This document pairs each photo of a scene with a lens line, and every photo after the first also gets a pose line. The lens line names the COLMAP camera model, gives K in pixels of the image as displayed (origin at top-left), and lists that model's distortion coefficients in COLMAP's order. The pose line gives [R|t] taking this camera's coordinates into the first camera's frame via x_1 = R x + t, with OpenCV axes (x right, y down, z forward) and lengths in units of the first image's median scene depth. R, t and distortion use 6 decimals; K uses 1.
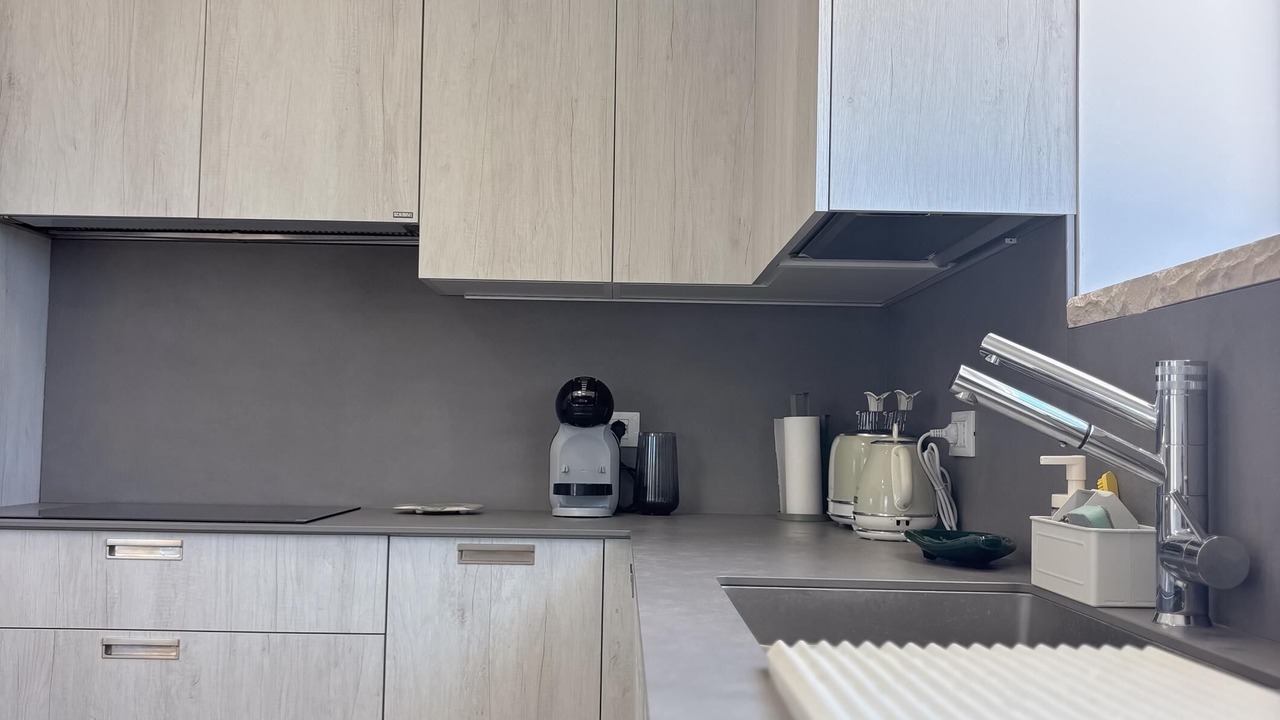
lens RADIAL K [[1269.5, 0, 632.1], [0, 1269.5, 377.2], [0, 0, 1]] dist [-0.003153, 0.000000]
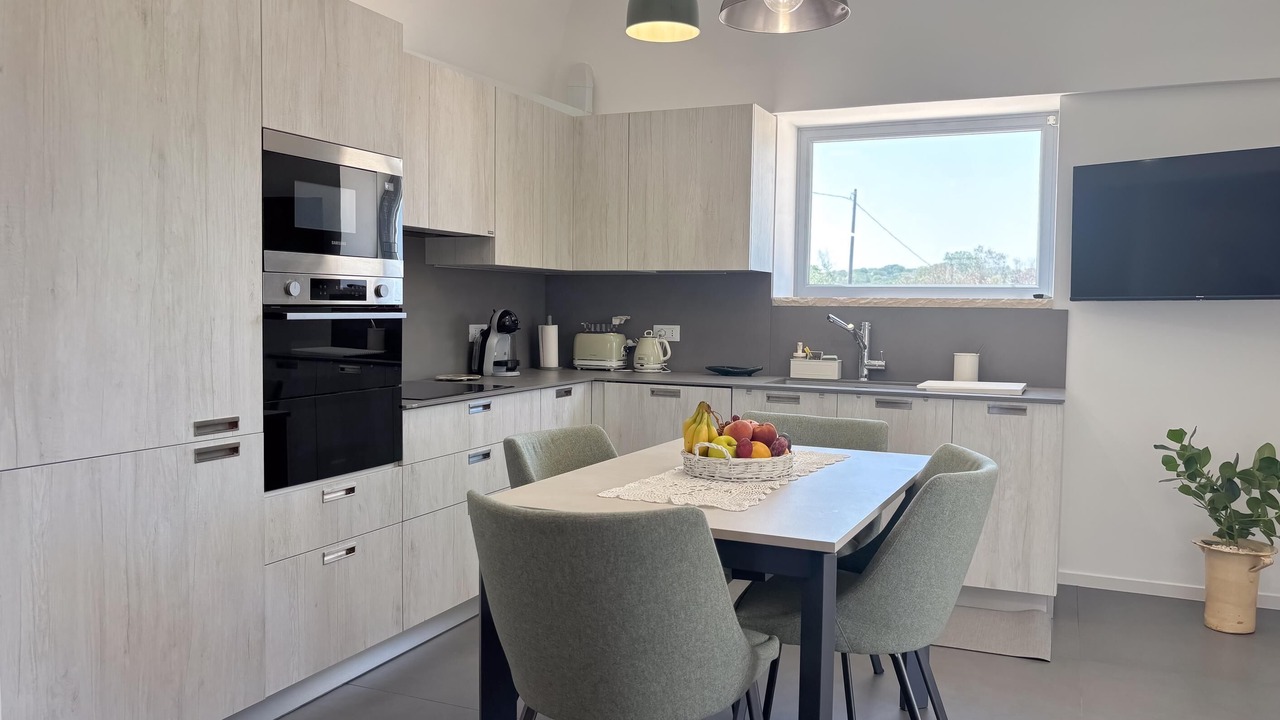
lens RADIAL K [[955.3, 0, 636.0], [0, 955.3, 357.1], [0, 0, 1]] dist [-0.011899, 0.036468]
pose [[0.426870, -0.062999, 0.902116, -1.456816], [-0.042743, 0.995050, 0.089715, -0.077069], [-0.903302, -0.076856, 0.422064, 0.140928]]
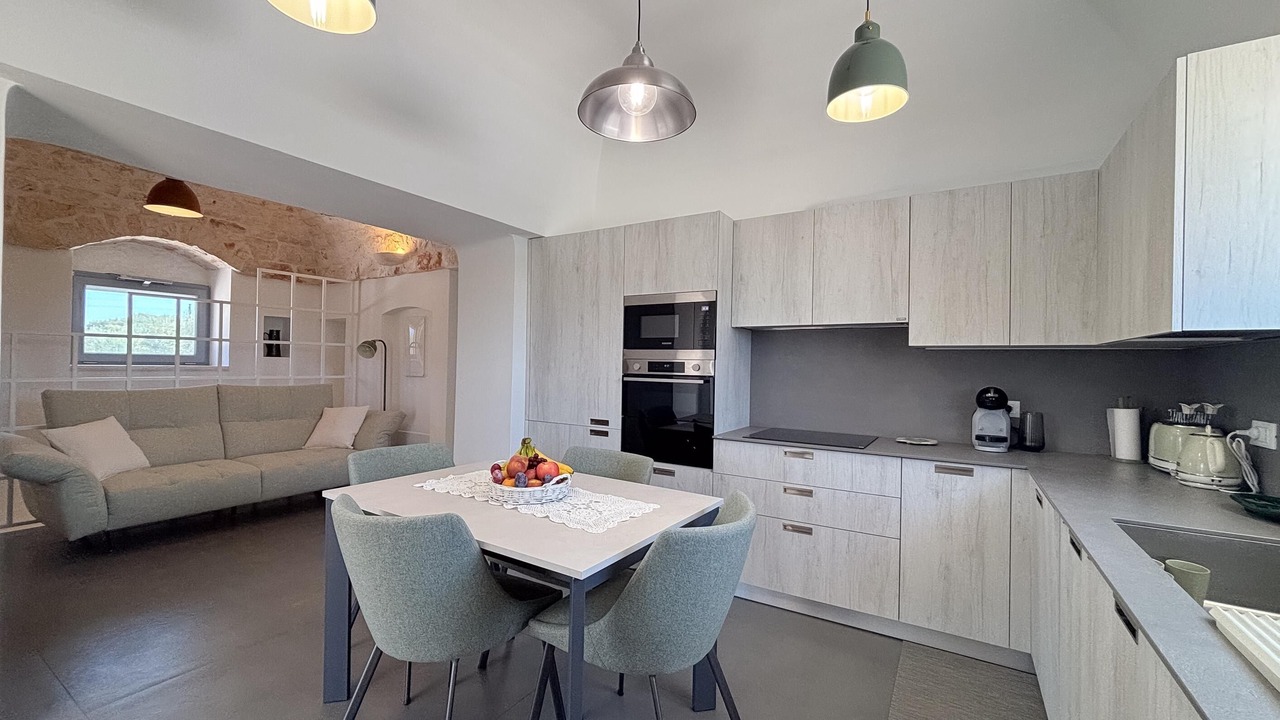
lens RADIAL K [[500.6, 0, 640.8], [0, 500.6, 360.0], [0, 0, 1]] dist [-0.003706, -0.000552]
pose [[0.838477, -0.007359, -0.544887, -0.079841], [0.019002, 0.999696, 0.015738, -0.075708], [0.544605, -0.023550, 0.838362, -0.050456]]
